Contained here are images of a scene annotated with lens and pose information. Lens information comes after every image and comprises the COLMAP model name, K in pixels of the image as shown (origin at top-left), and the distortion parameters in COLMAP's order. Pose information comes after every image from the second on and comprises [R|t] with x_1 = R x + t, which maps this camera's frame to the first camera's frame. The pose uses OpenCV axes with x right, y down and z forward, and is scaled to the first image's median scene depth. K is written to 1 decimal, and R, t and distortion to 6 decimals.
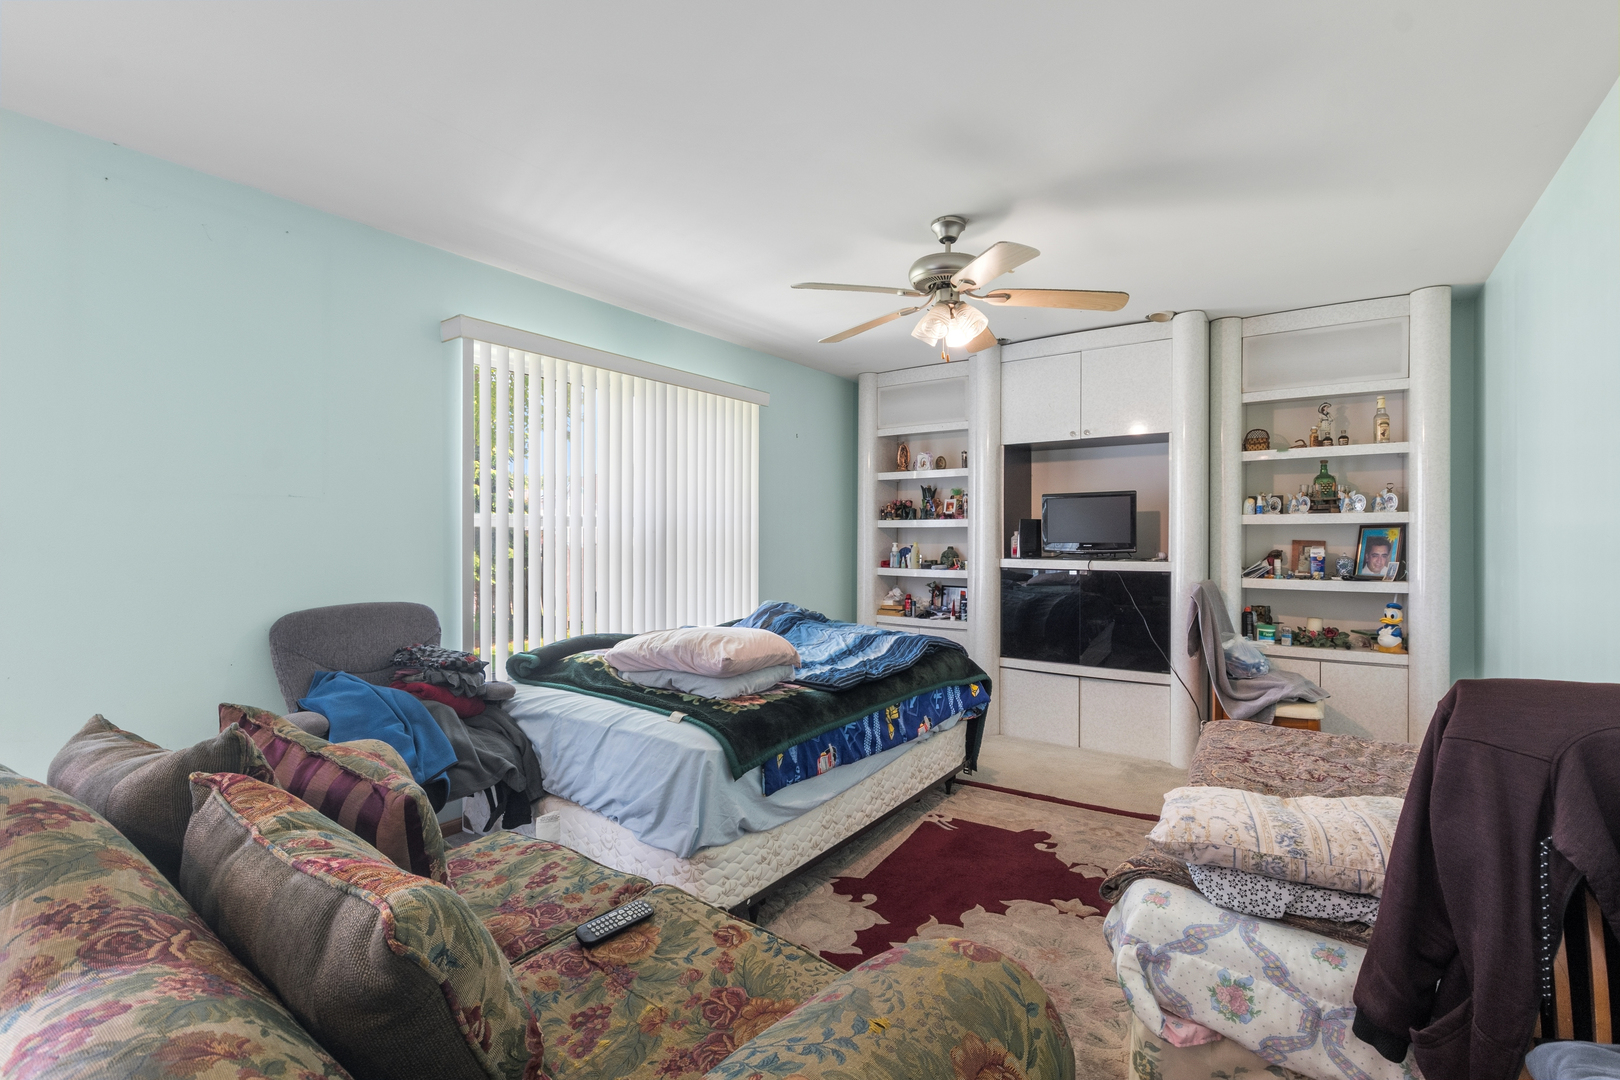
lens RADIAL K [[731.1, 0, 814.0], [0, 731.1, 537.9], [0, 0, 1]] dist [-0.001323, -0.002178]
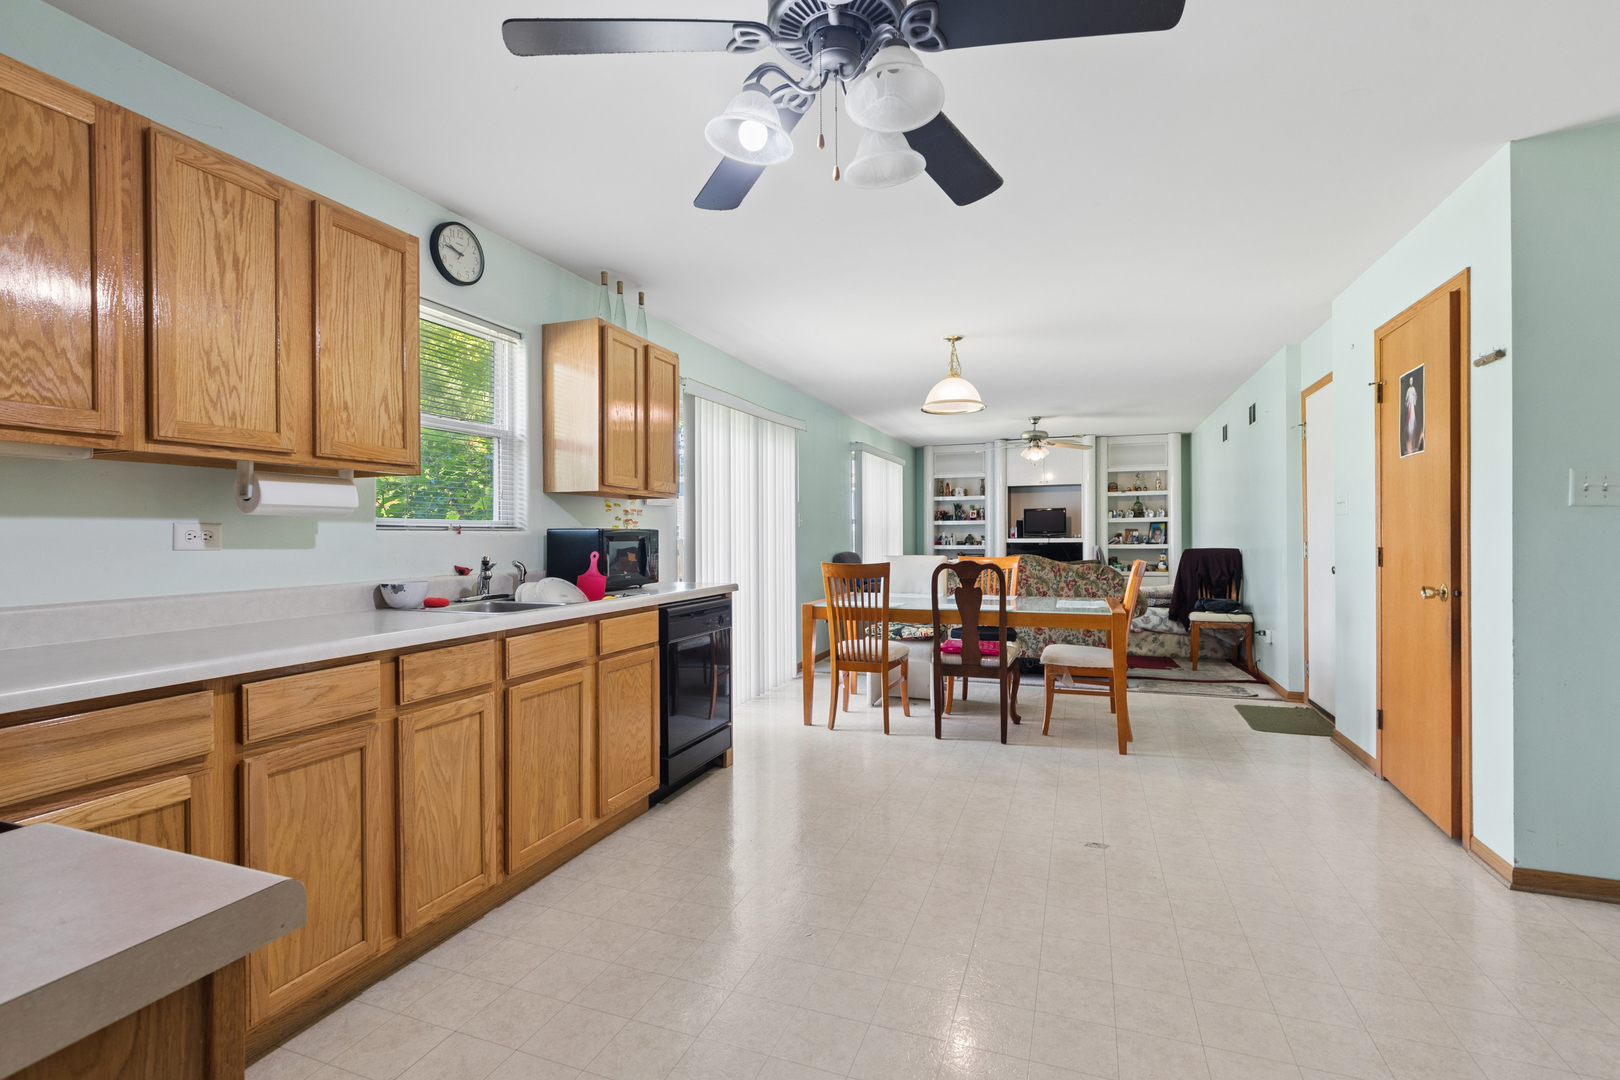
lens RADIAL K [[731.1, 0, 806.6], [0, 731.1, 537.0], [0, 0, 1]] dist [-0.001323, -0.002178]
pose [[0.969316, -0.010793, 0.245580, -0.980399], [0.010375, 0.999942, 0.002995, 0.012405], [-0.245598, -0.000355, 0.969372, -1.104411]]
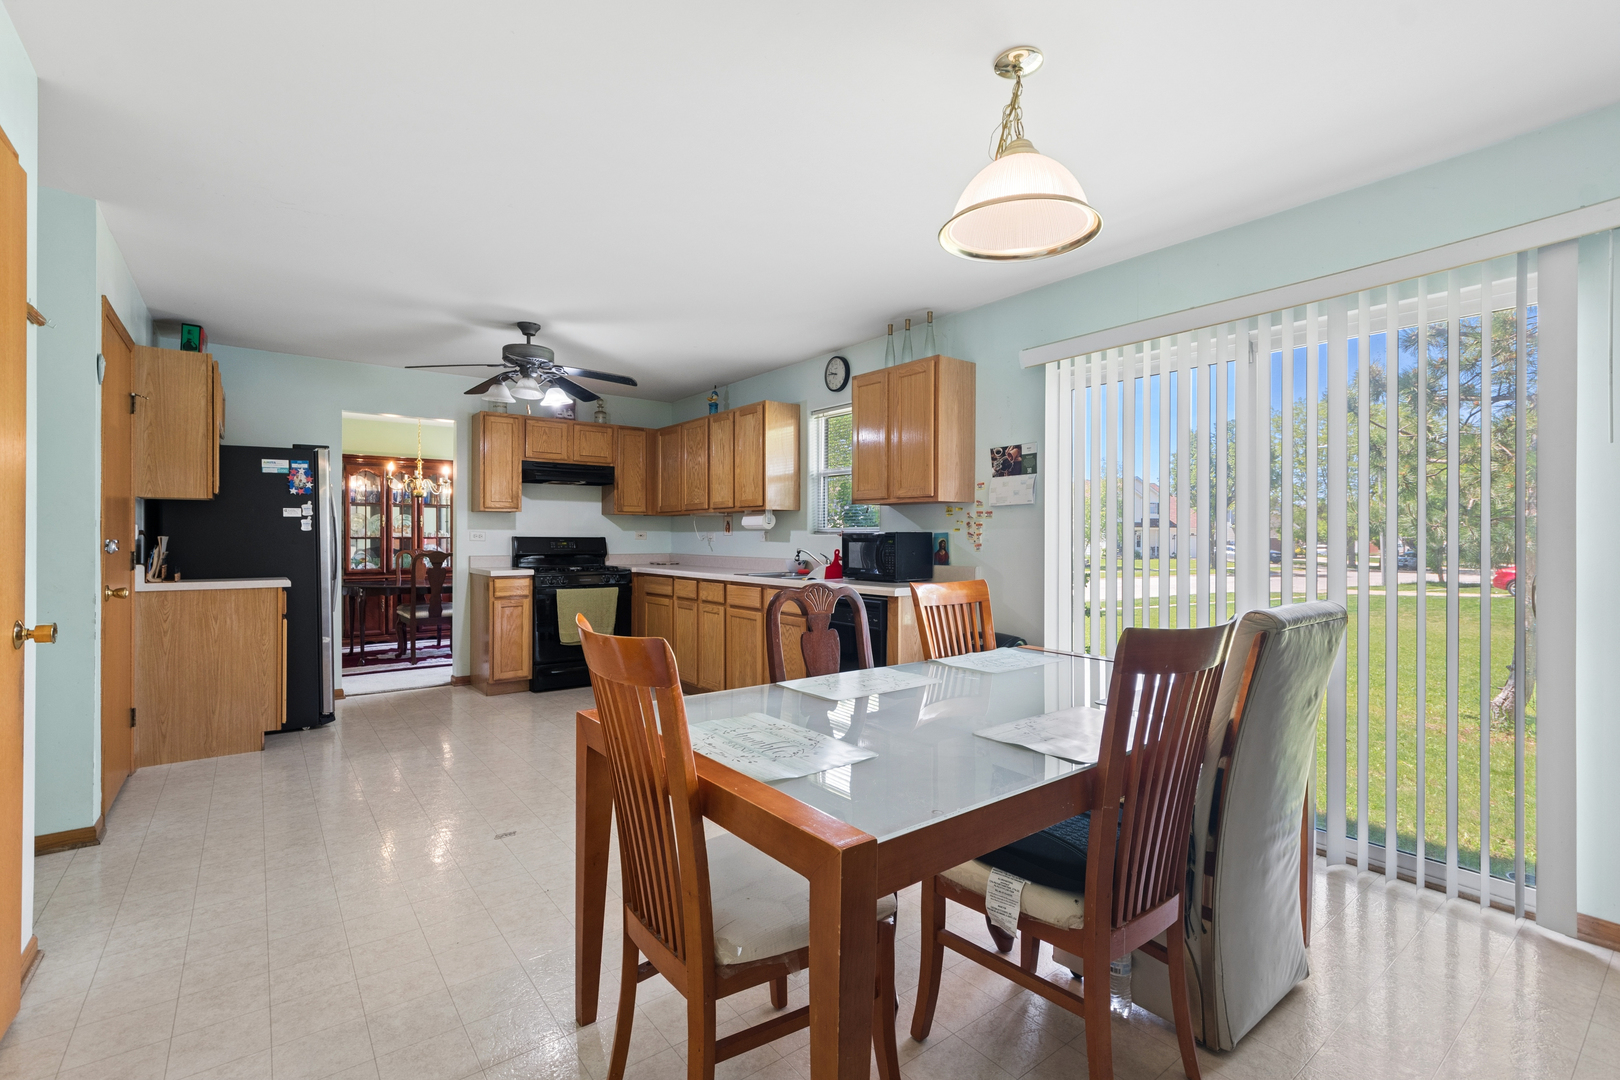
lens RADIAL K [[731.1, 0, 813.2], [0, 731.1, 534.6], [0, 0, 1]] dist [-0.001323, -0.002178]
pose [[-0.303613, -0.006670, -0.952772, 3.868850], [-0.002573, 0.999978, -0.006180, 0.017265], [0.952792, 0.000575, -0.303624, 4.124372]]
